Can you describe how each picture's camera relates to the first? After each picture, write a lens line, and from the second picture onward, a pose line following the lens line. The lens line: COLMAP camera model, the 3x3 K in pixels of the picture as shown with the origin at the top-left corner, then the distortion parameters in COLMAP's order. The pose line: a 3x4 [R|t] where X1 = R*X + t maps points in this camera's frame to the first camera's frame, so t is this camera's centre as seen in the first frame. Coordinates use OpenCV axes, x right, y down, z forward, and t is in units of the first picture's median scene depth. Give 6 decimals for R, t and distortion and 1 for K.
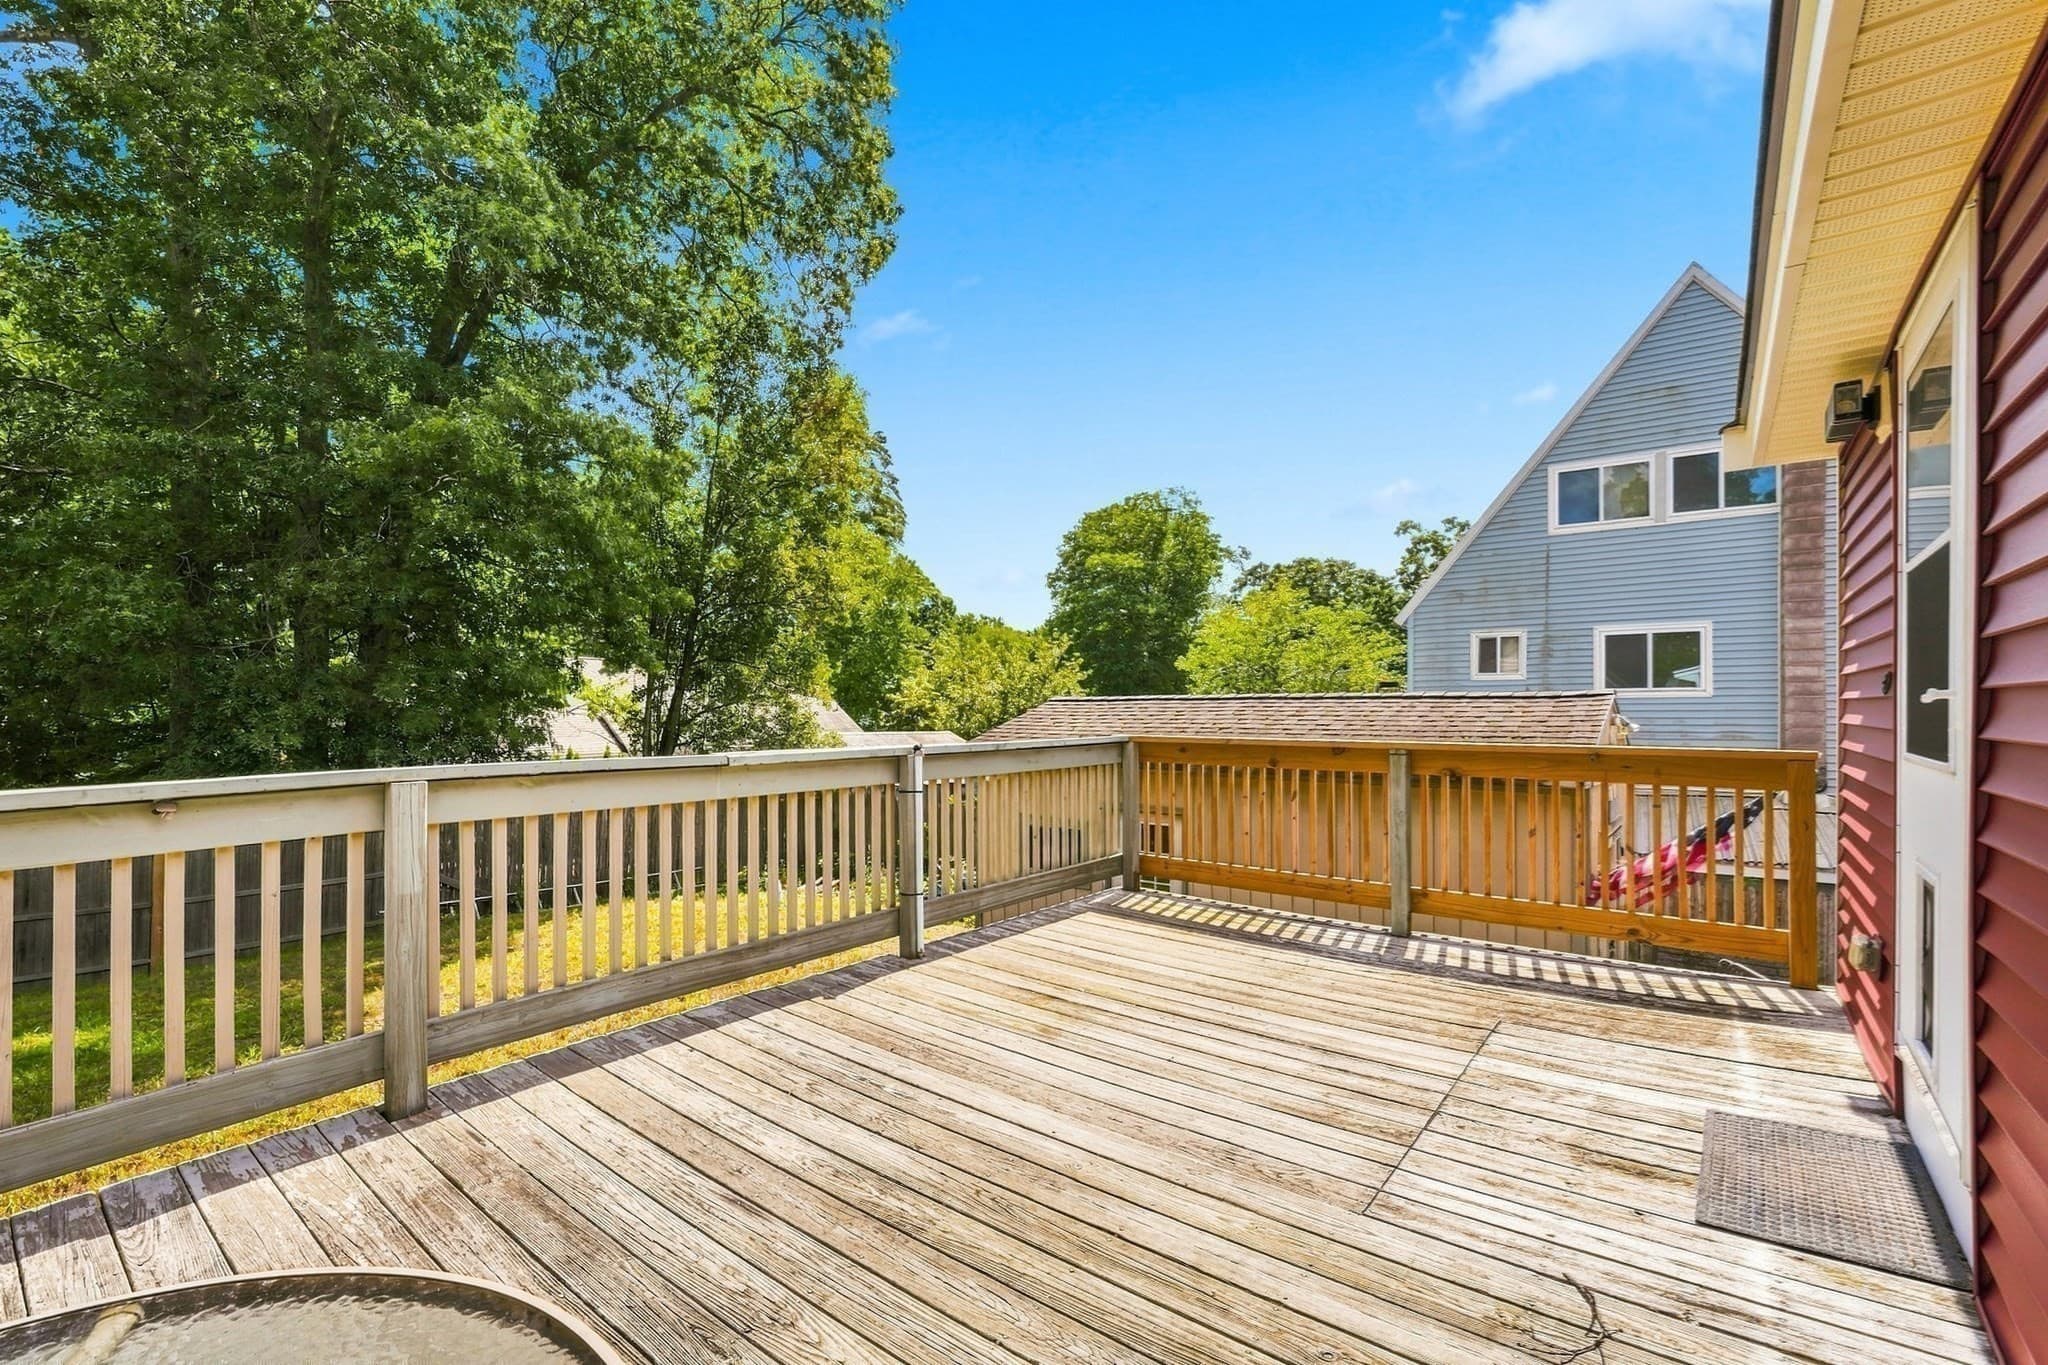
lens RADIAL K [[880.9, 0, 1022.6], [0, 880.9, 709.6], [0, 0, 1]] dist [0.000226, 0.000184]
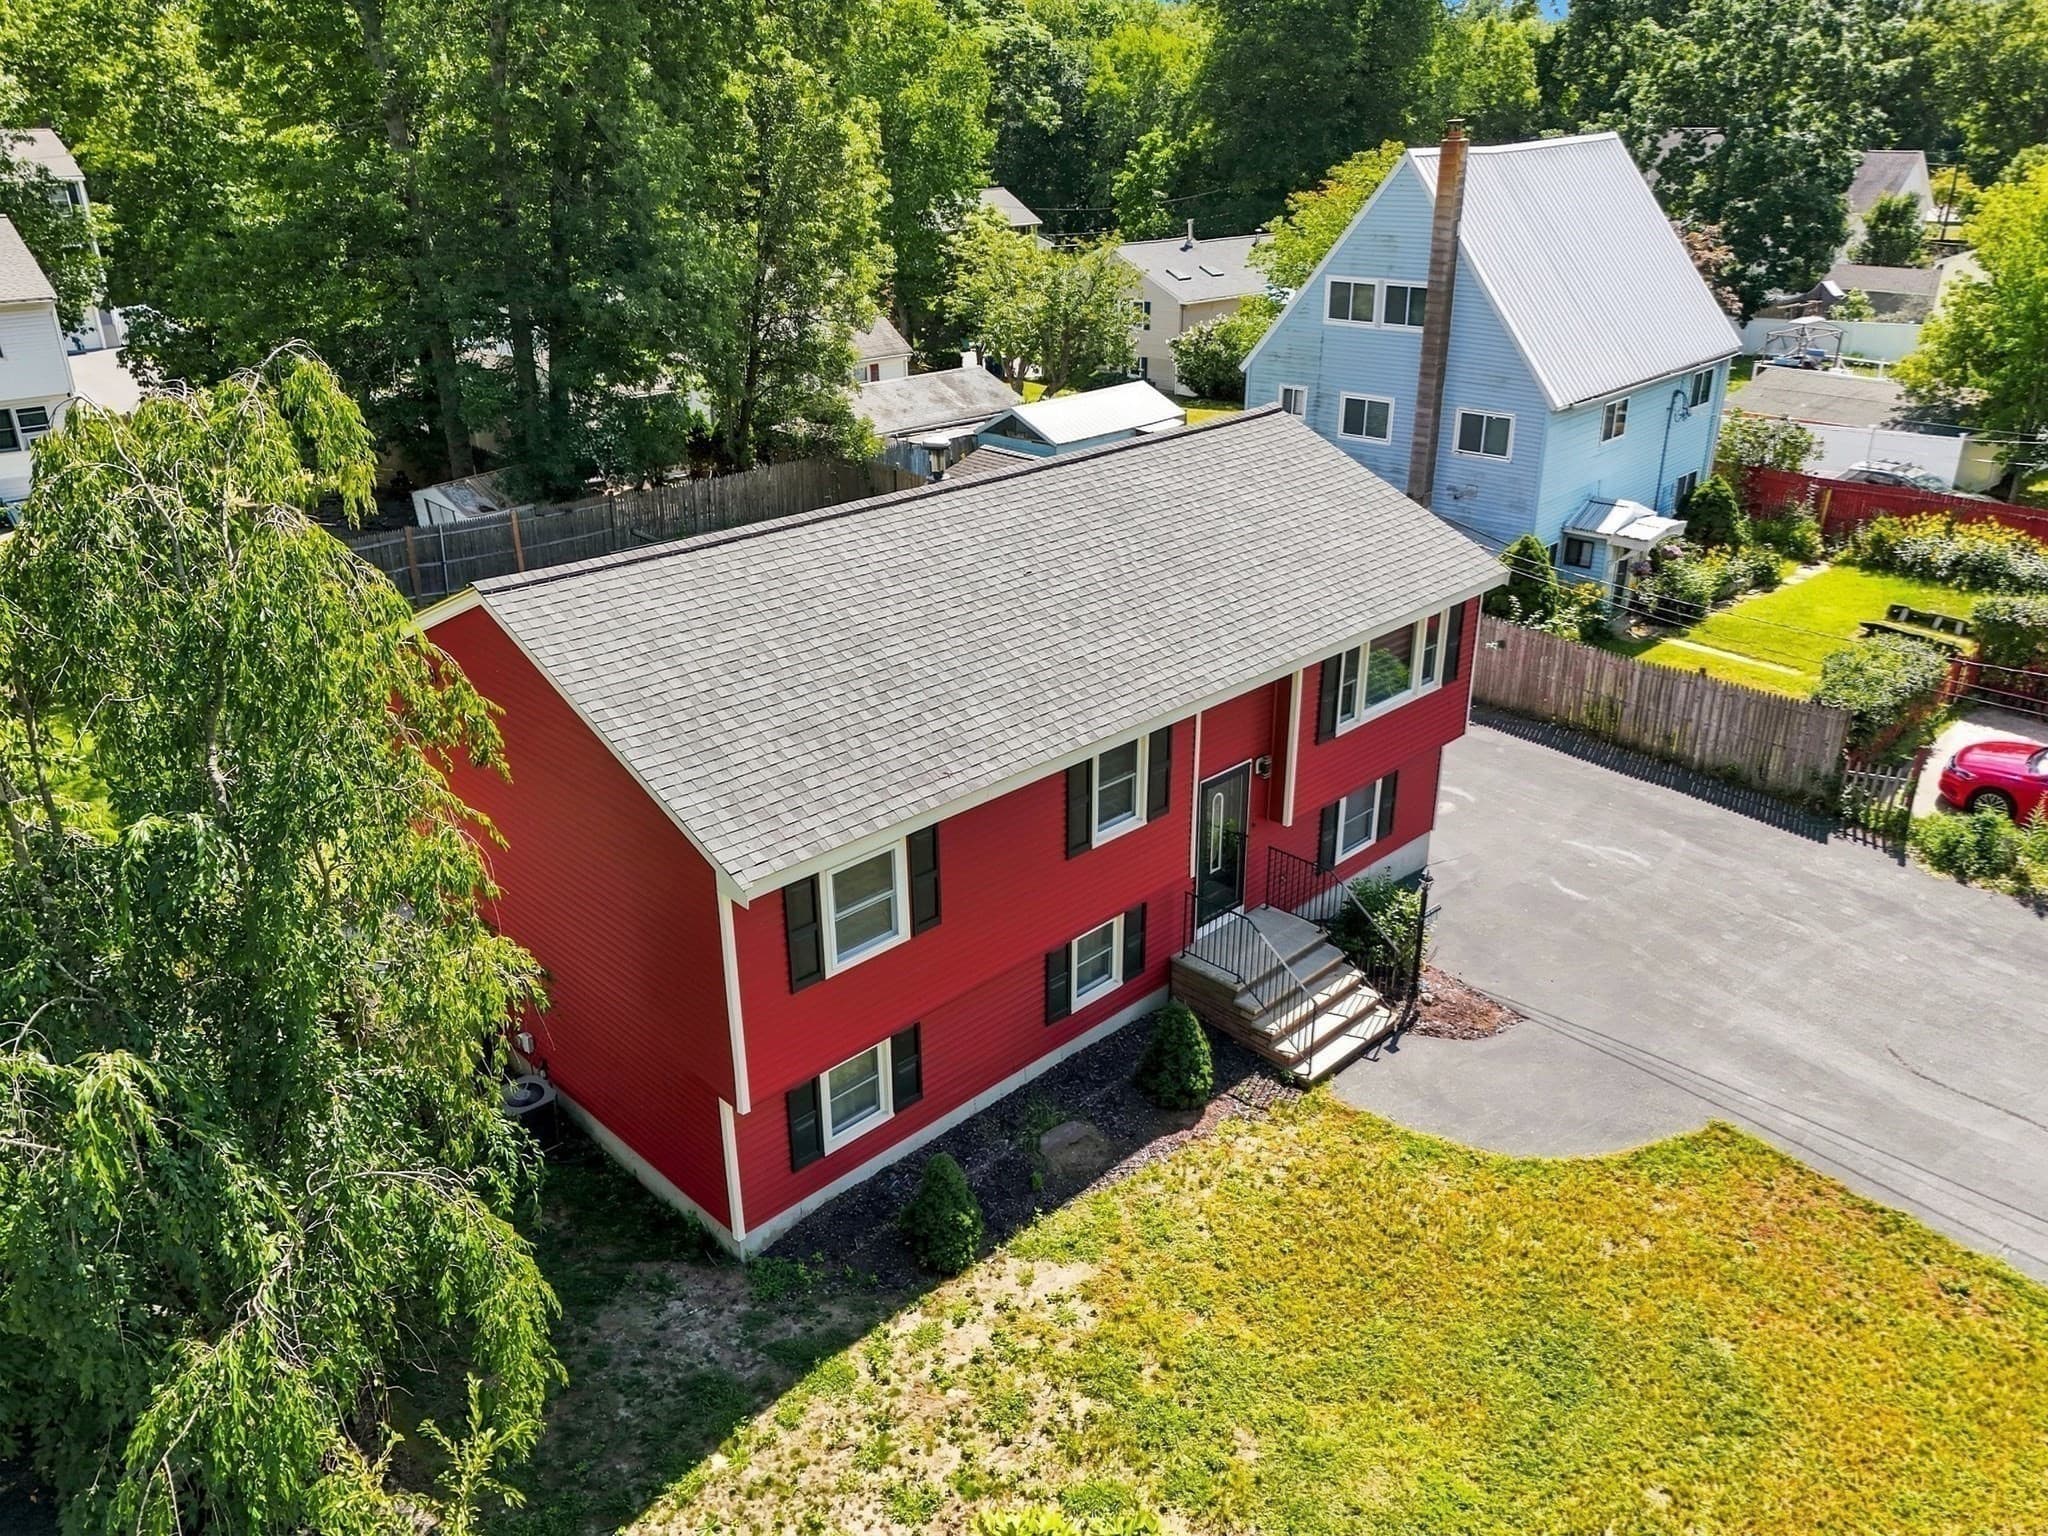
lens RADIAL K [[1507.6, 0, 1024.0], [0, 1507.6, 768.0], [0, 0, 1]] dist [0.047941, -0.005387]
pose [[0.989708, 0.046886, -0.135205, 1.579072], [0.012789, 0.912046, 0.409889, -1.884266], [0.142531, -0.407399, 0.902059, -5.578992]]
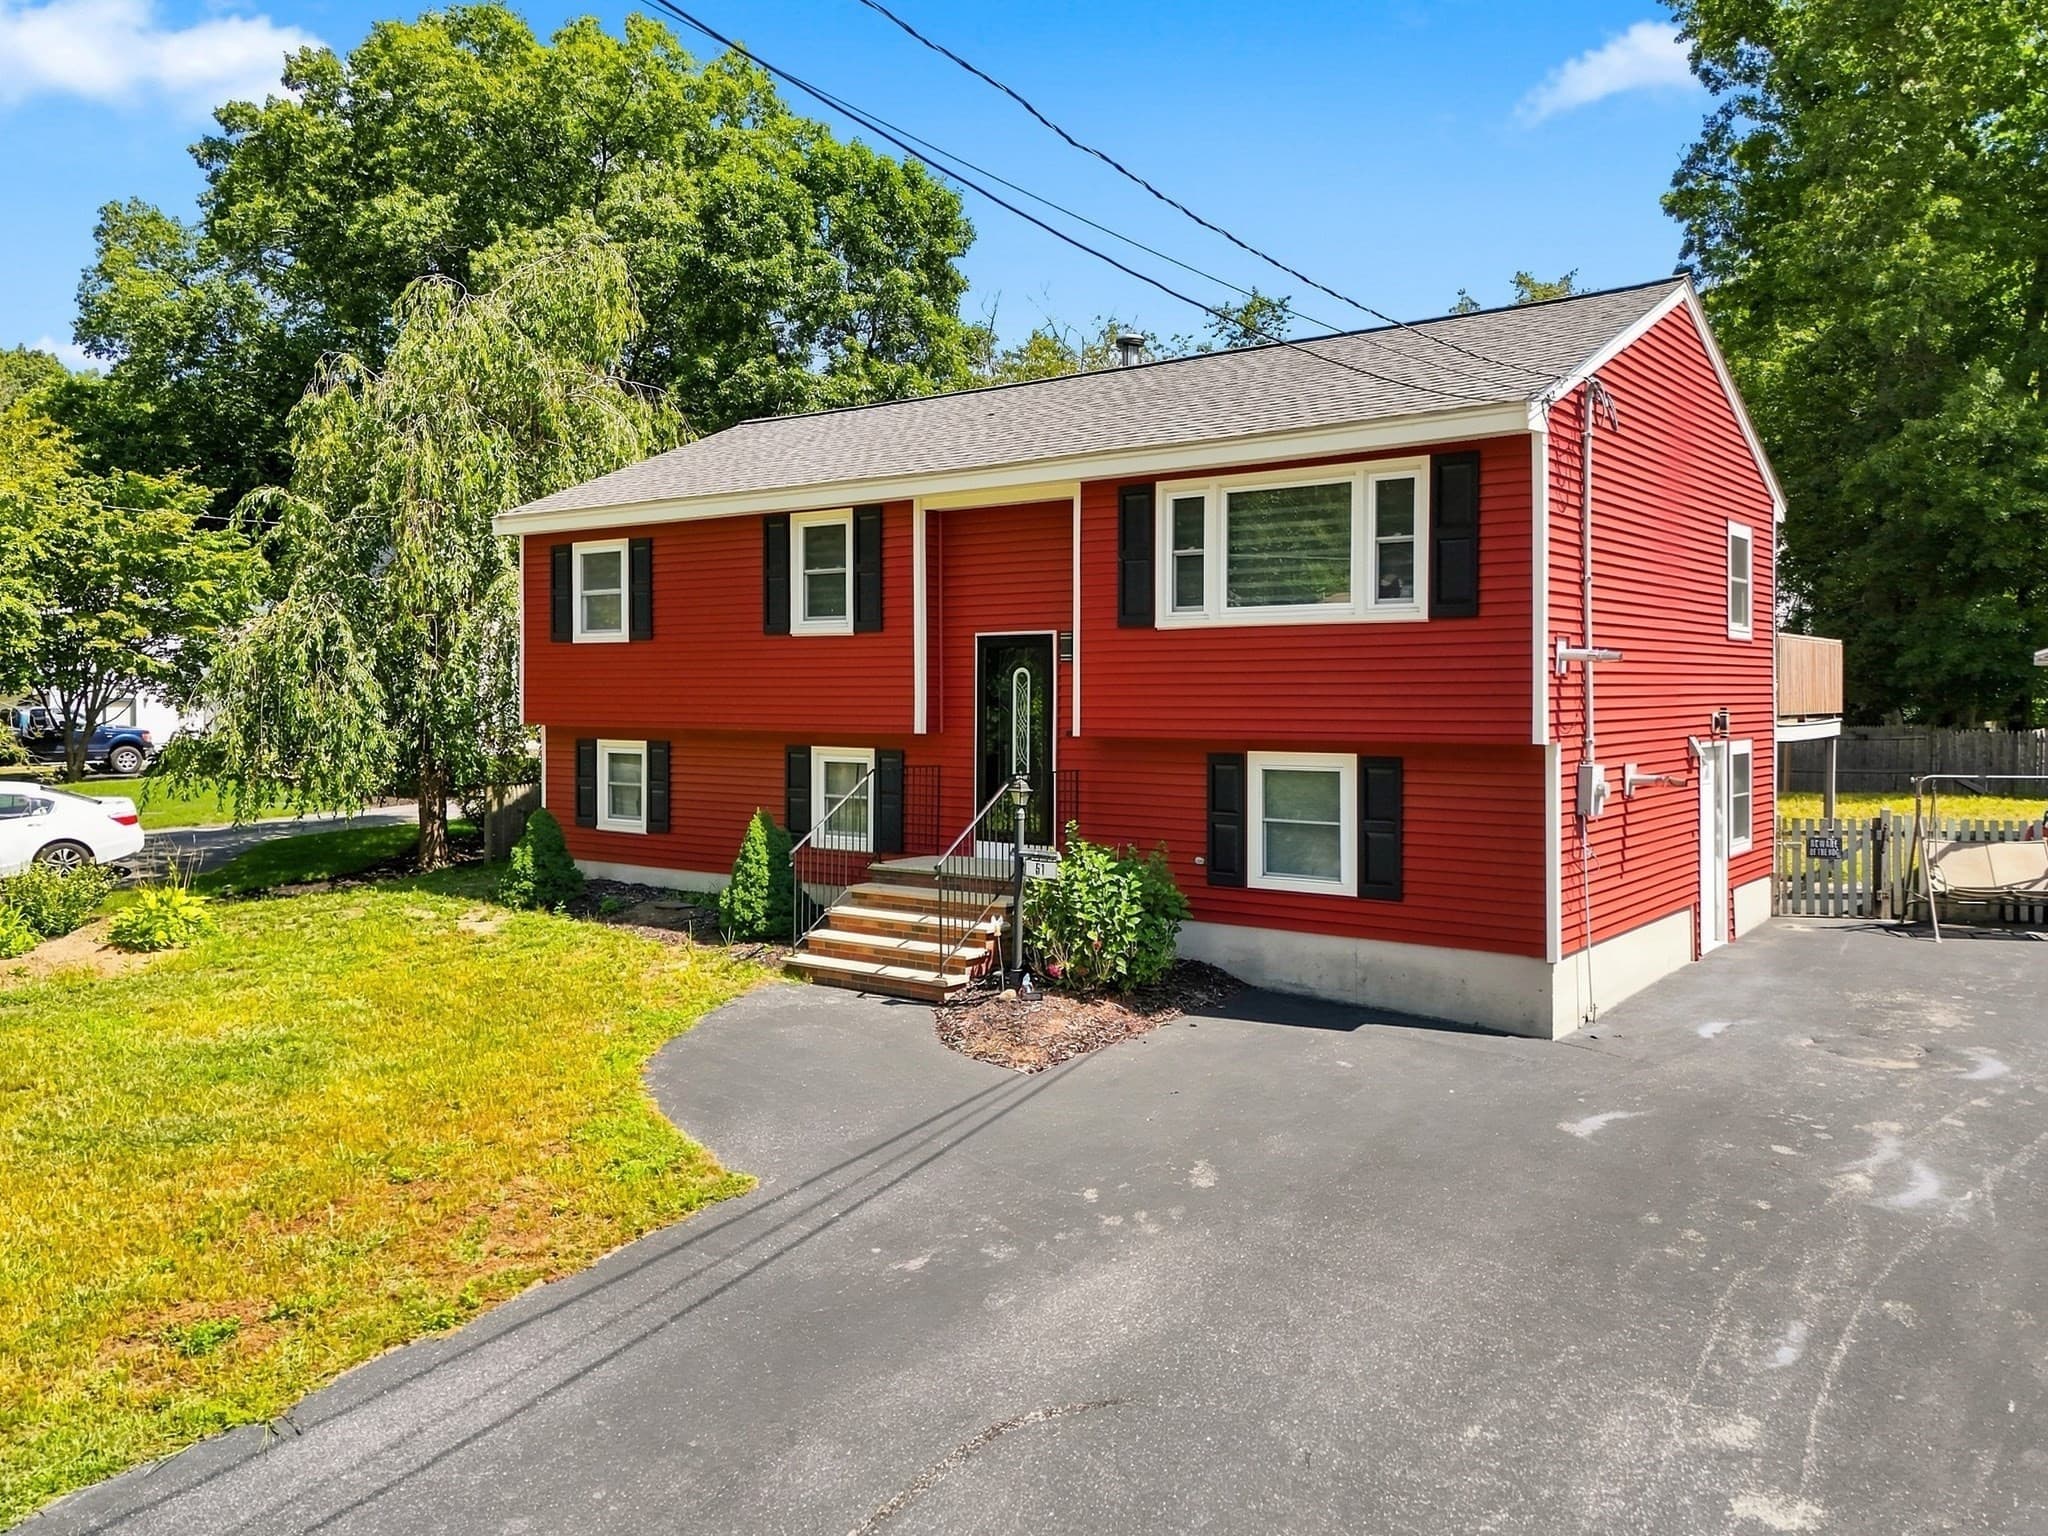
lens RADIAL K [[1583.3, 0, 1023.9], [0, 1583.3, 704.6], [0, 0, 1]] dist [0.071221, -0.001752]
pose [[-0.000561, 0.004552, -0.999989, 5.466289], [-0.000497, 0.999990, 0.004552, 0.234878], [1.000000, 0.000500, -0.000559, -1.206160]]
